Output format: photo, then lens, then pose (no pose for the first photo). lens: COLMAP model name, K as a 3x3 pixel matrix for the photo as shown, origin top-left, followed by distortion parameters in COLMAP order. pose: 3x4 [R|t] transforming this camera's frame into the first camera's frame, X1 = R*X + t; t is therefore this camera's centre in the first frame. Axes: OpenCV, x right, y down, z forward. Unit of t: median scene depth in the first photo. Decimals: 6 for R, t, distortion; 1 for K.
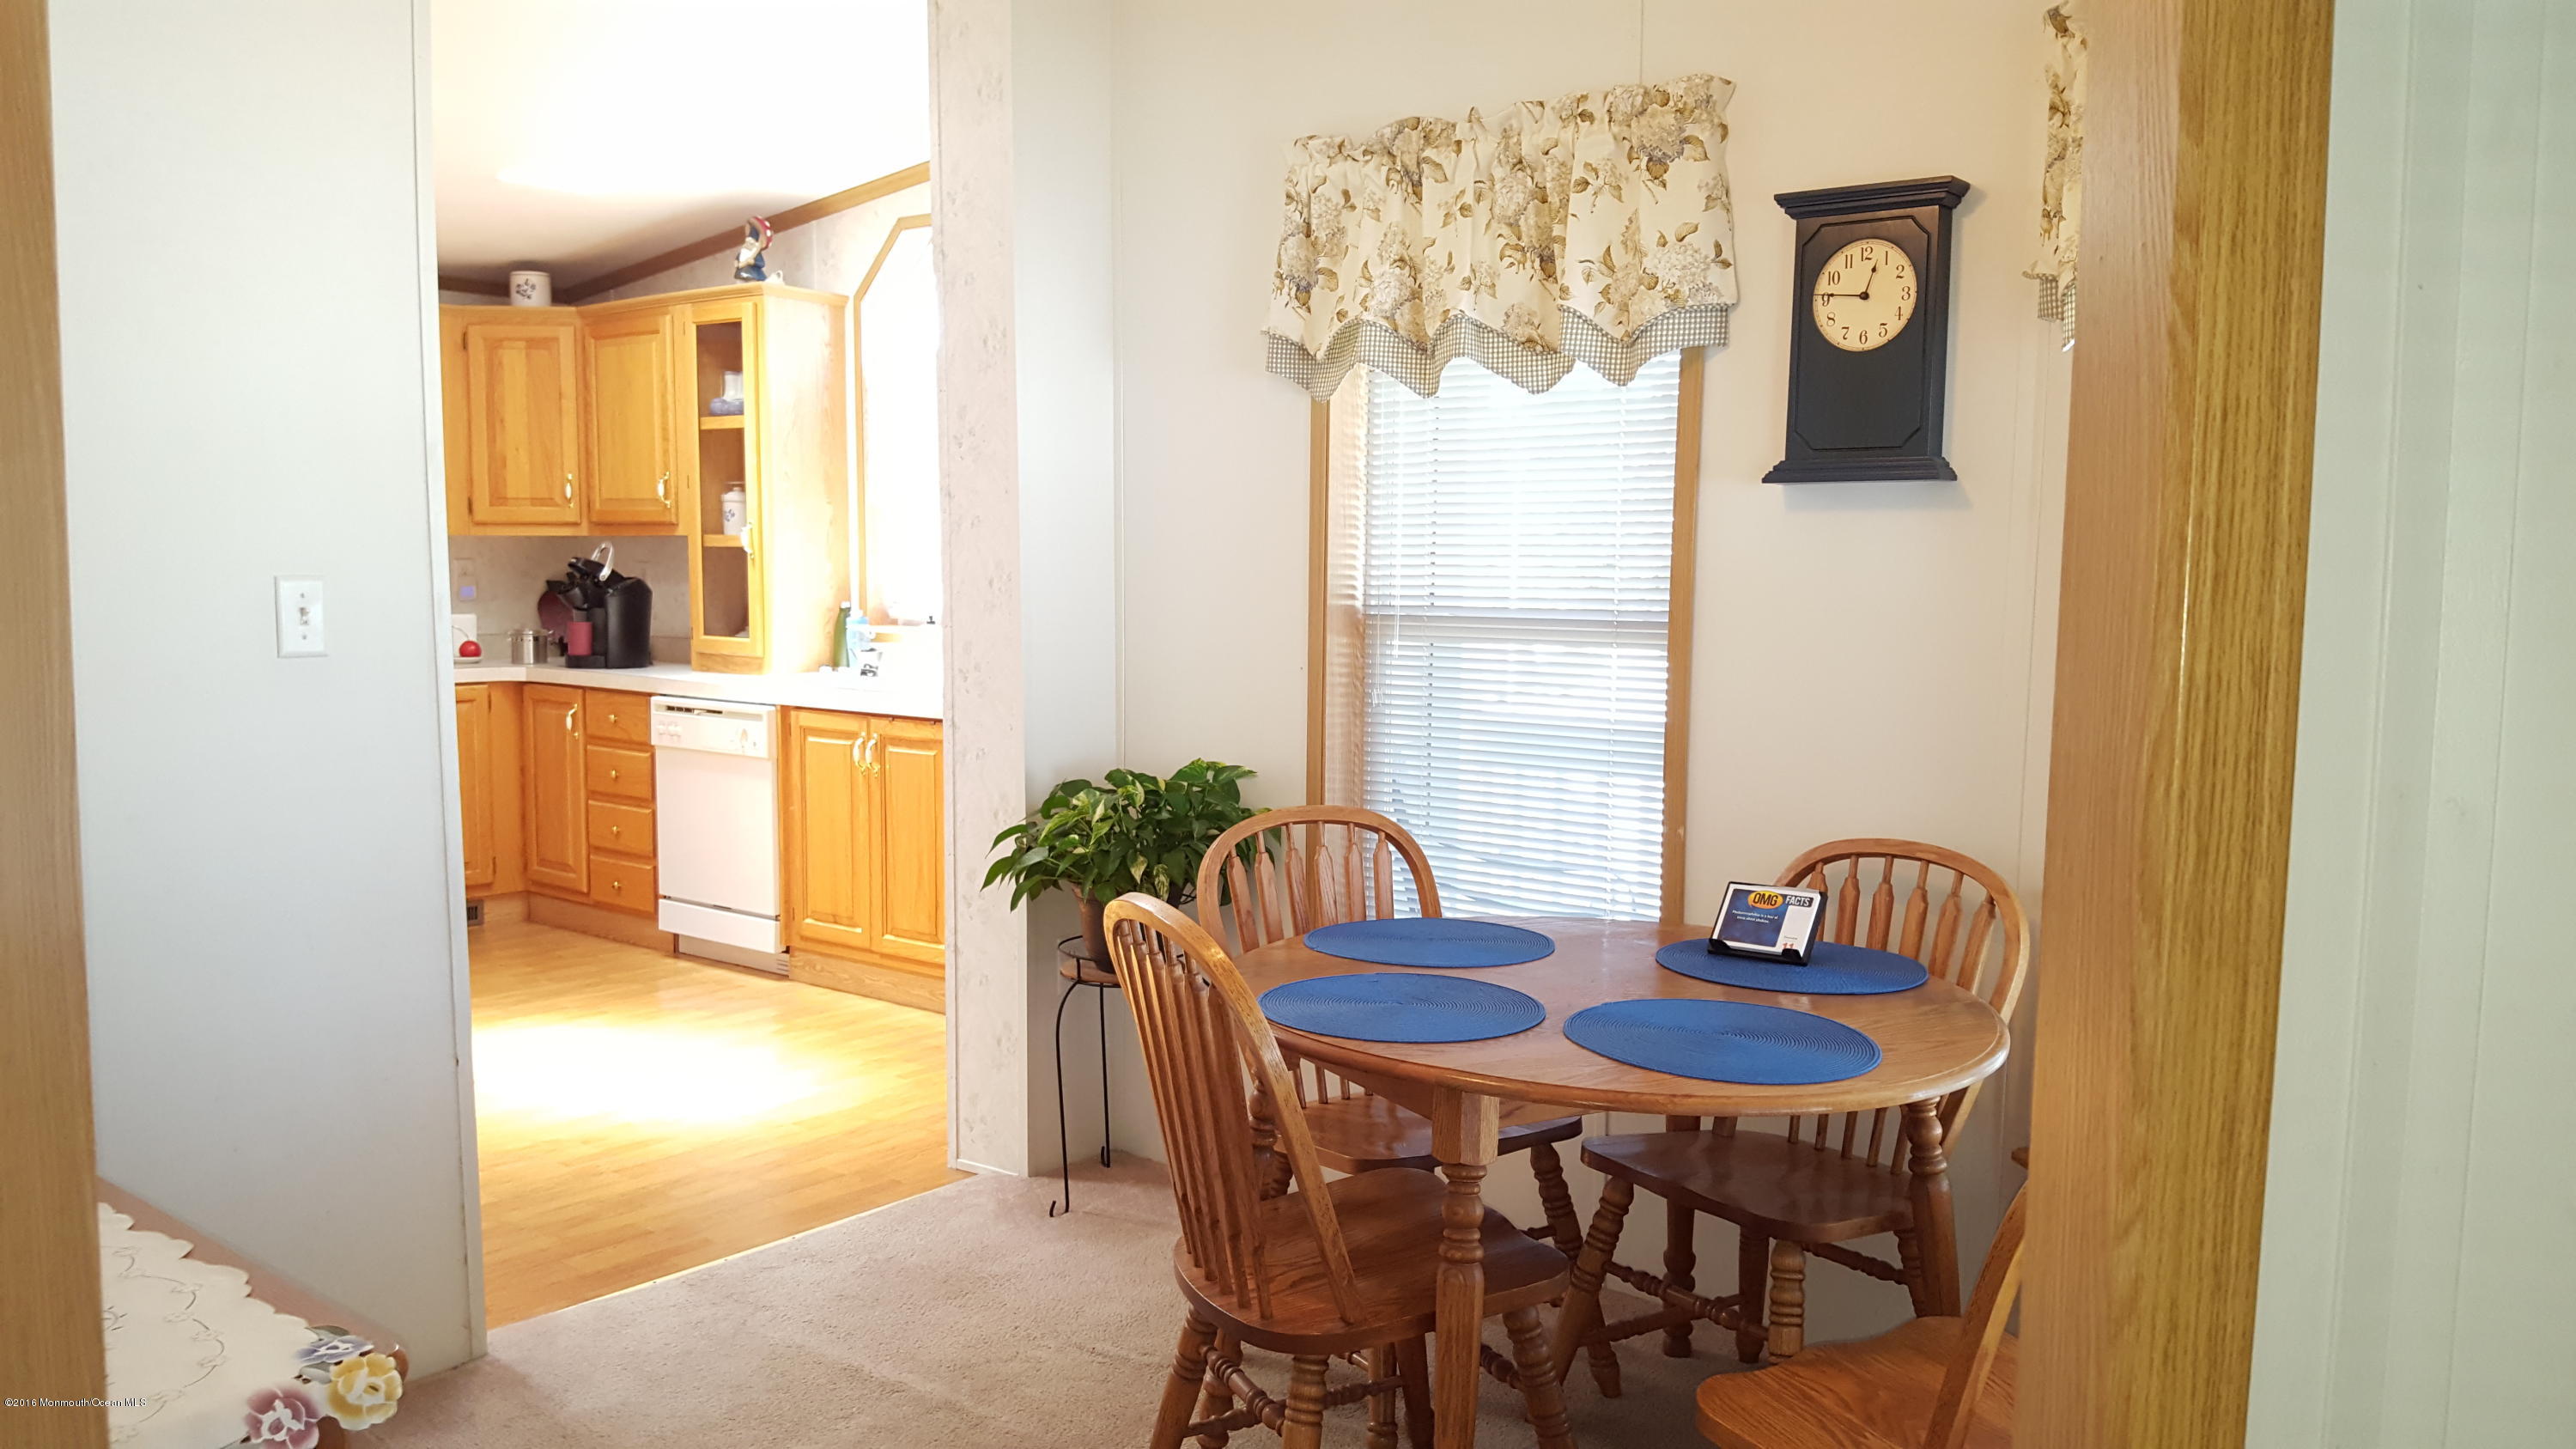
lens RADIAL K [[2222.1, 0, 1389.3], [0, 2222.1, 829.8], [0, 0, 1]] dist [0.220864, -0.410545]
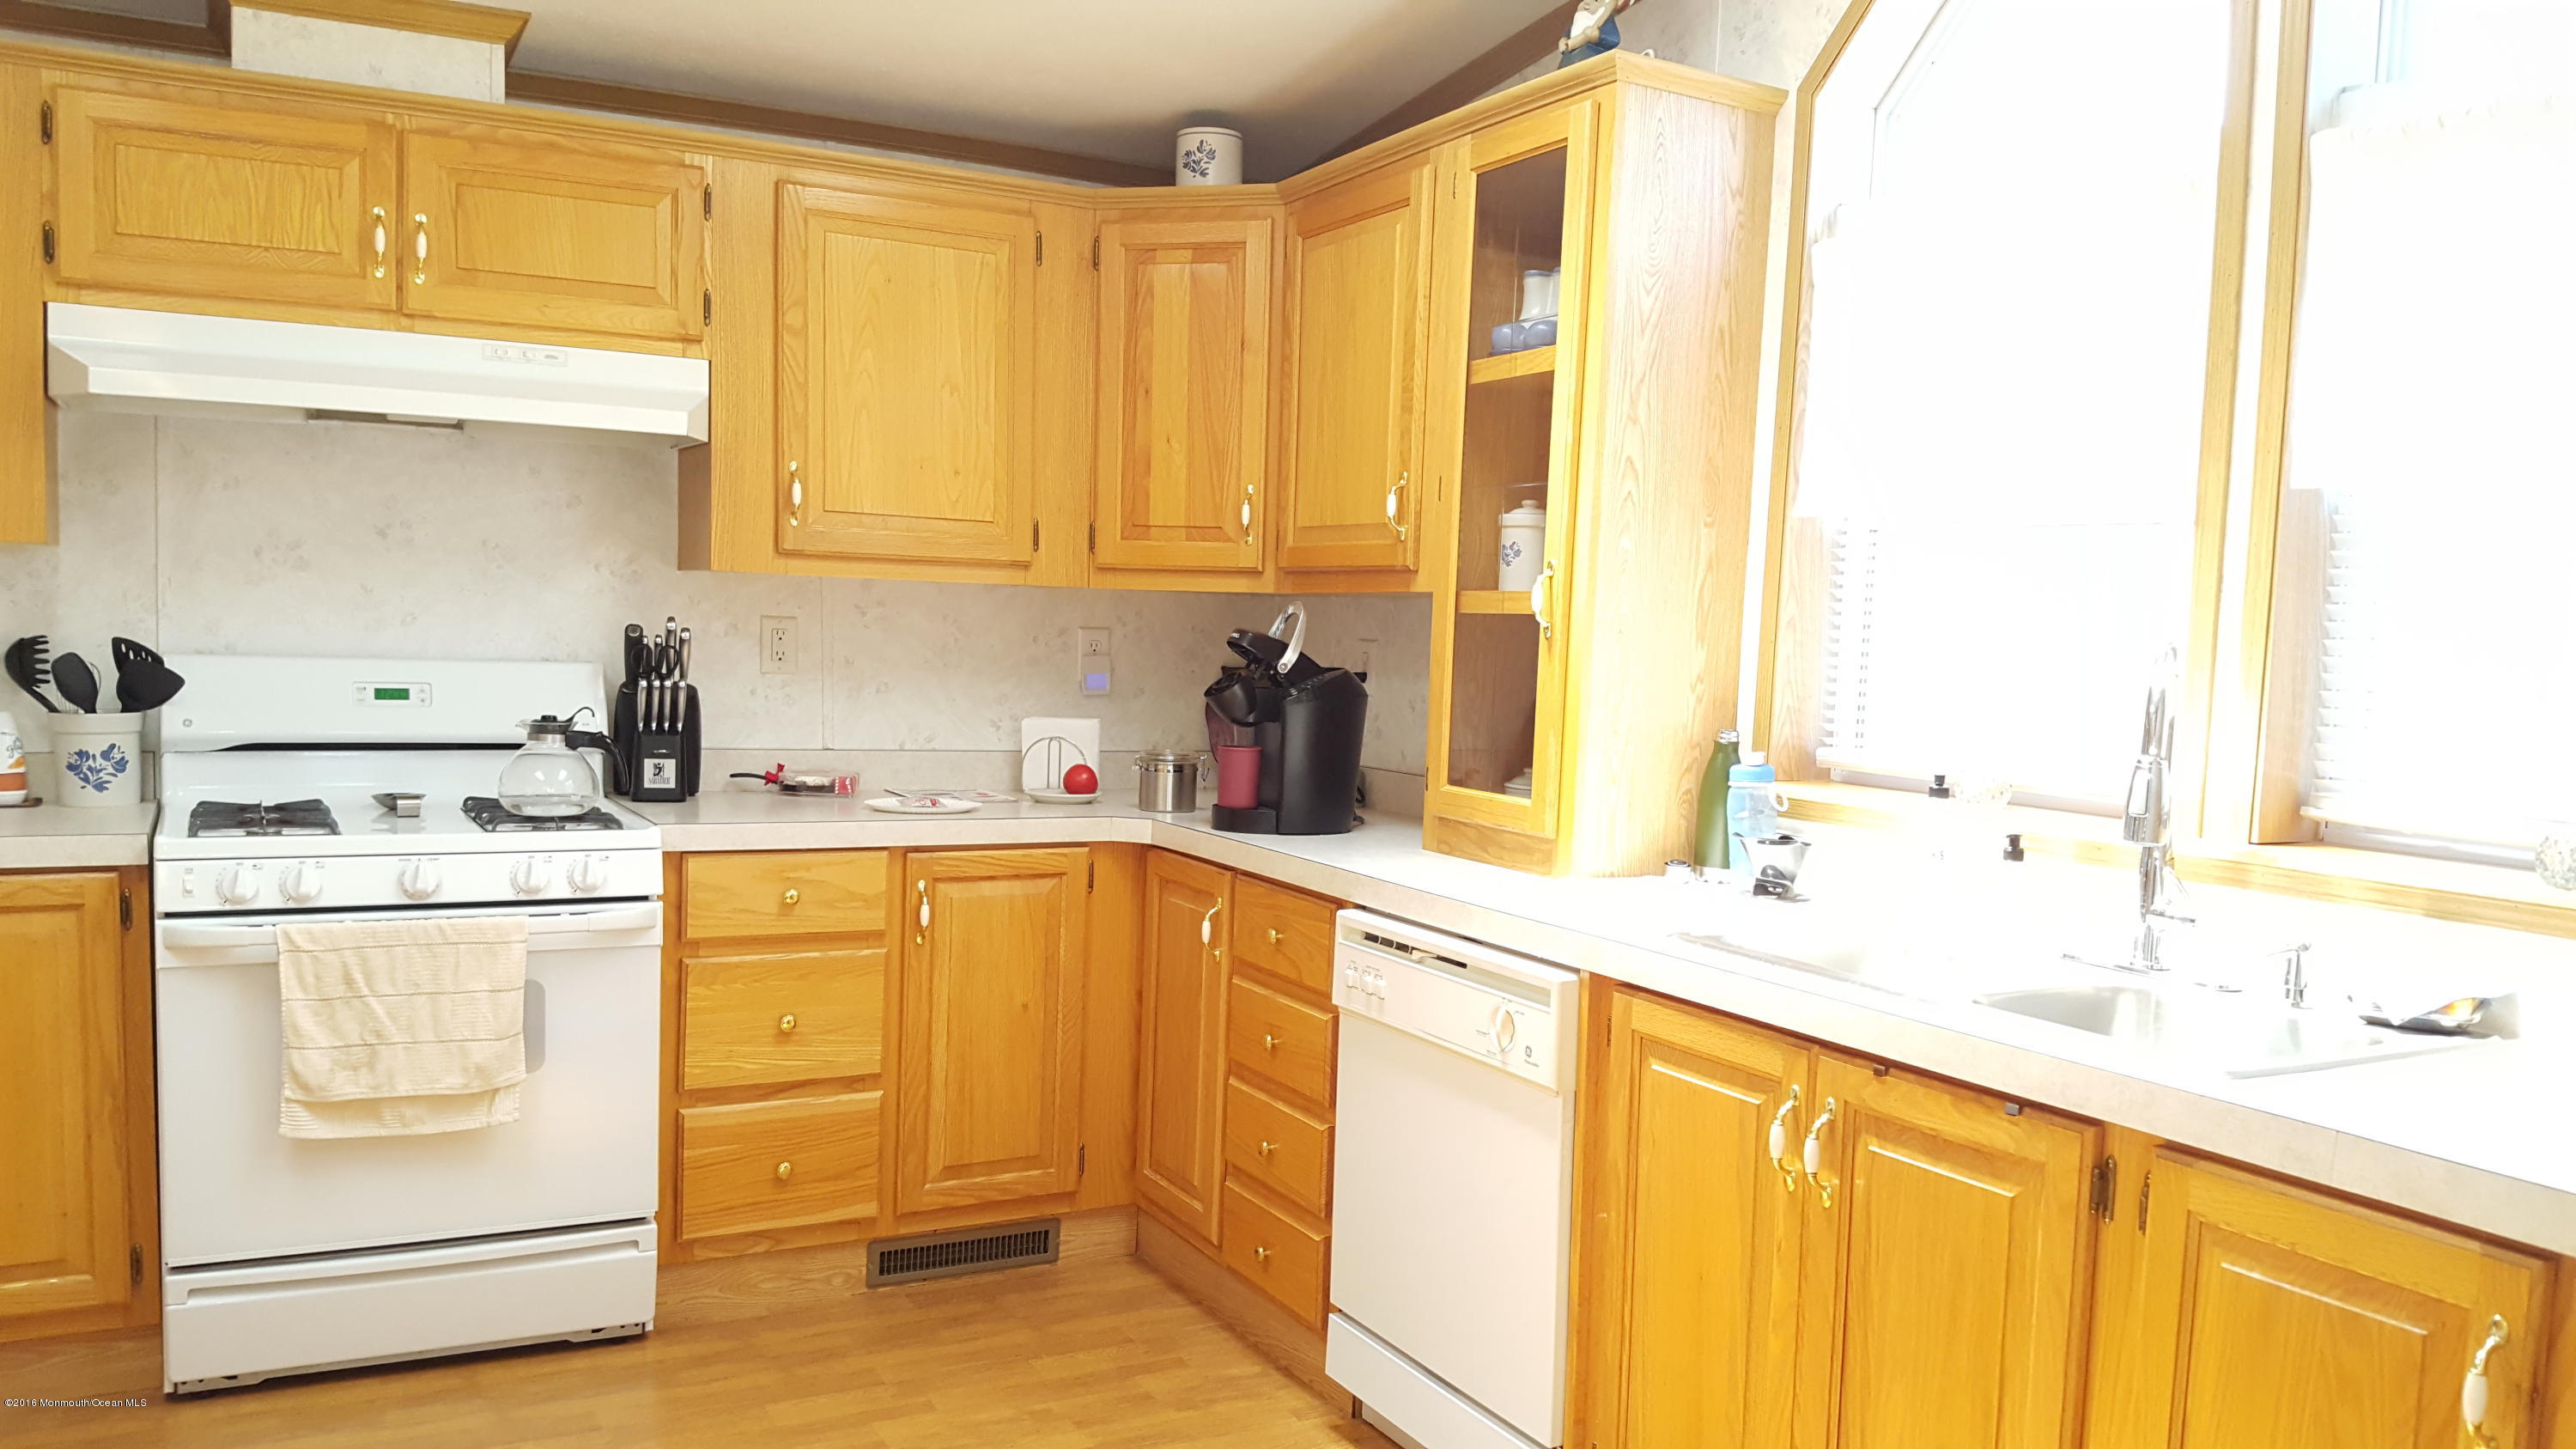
lens RADIAL K [[1949.9, 0, 1290.4], [0, 1949.9, 742.6], [0, 0, 1]] dist [0.002260, -0.004470]
pose [[0.923798, 0.045971, -0.380111, -0.168591], [-0.069482, 0.996410, -0.048359, -0.071610], [0.376524, 0.071085, 0.923676, 0.577838]]
